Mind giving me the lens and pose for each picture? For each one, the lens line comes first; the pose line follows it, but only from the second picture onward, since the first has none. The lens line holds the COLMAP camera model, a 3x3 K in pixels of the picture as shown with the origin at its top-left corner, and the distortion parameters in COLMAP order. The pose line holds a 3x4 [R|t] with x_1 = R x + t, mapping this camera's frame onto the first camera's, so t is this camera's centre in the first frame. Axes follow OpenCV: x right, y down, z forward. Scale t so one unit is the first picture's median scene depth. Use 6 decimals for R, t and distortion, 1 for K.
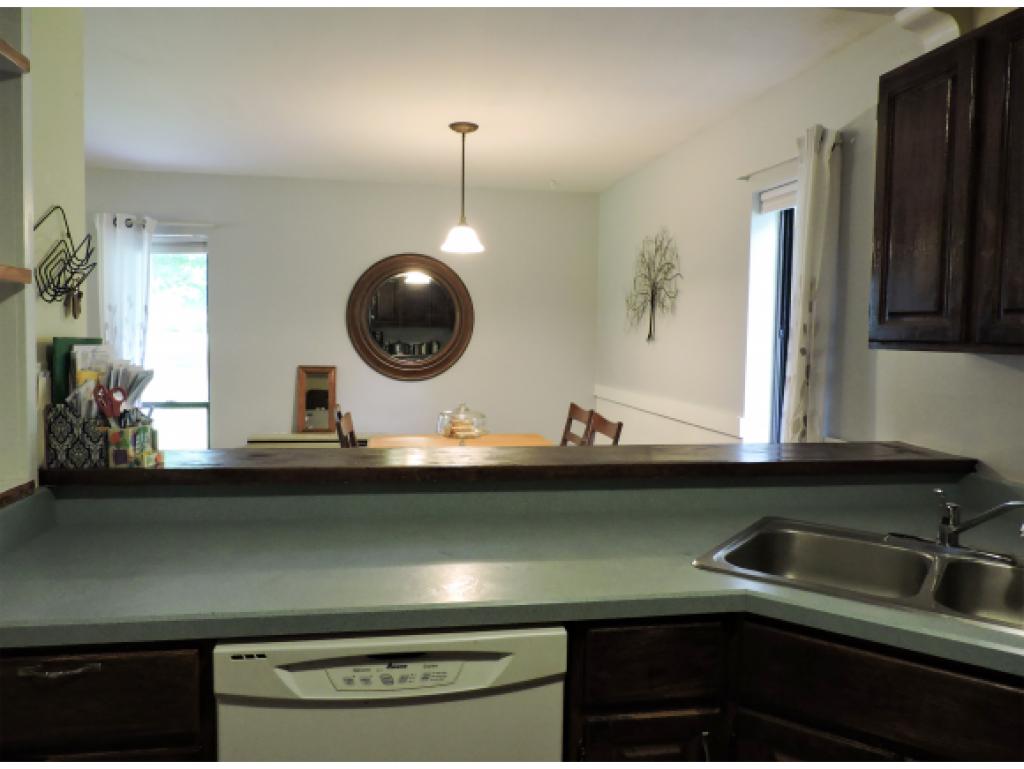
lens RADIAL K [[742.0, 0, 512.0], [0, 742.0, 384.5], [0, 0, 1]] dist [-0.000964, 0.000656]
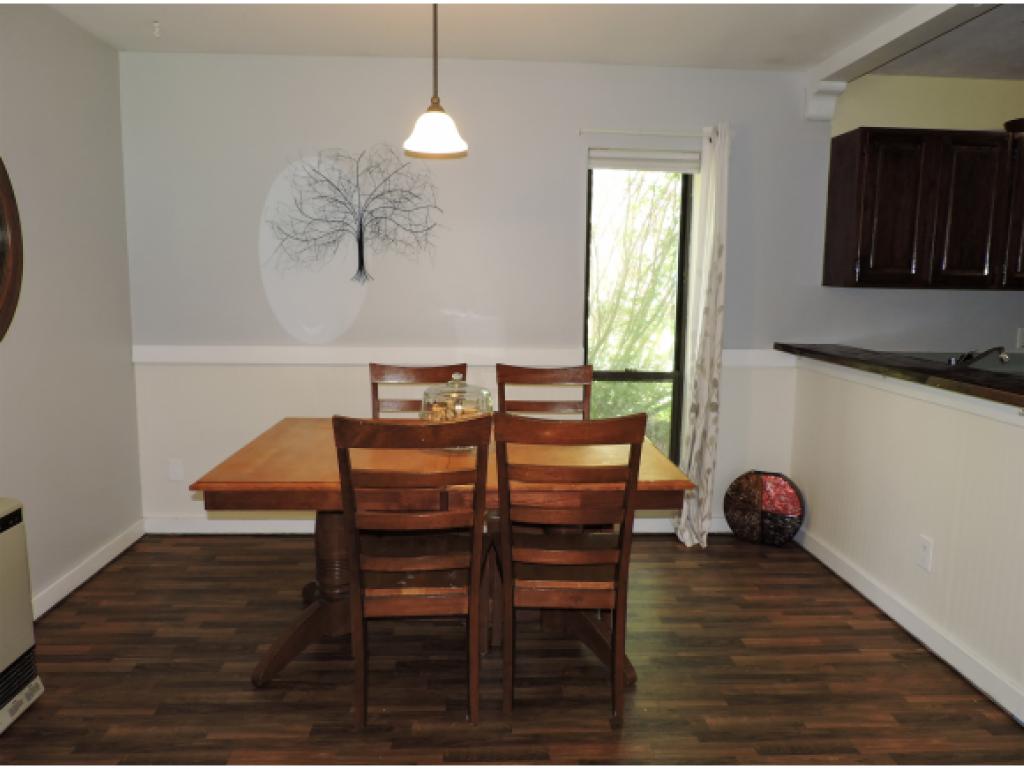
lens RADIAL K [[749.2, 0, 512.0], [0, 749.2, 384.5], [0, 0, 1]] dist [-0.011385, -0.001615]
pose [[0.103209, -0.152104, 0.982961, -0.673859], [0.070717, 0.986860, 0.145282, -0.054561], [-0.992143, 0.054518, 0.112609, 0.765597]]
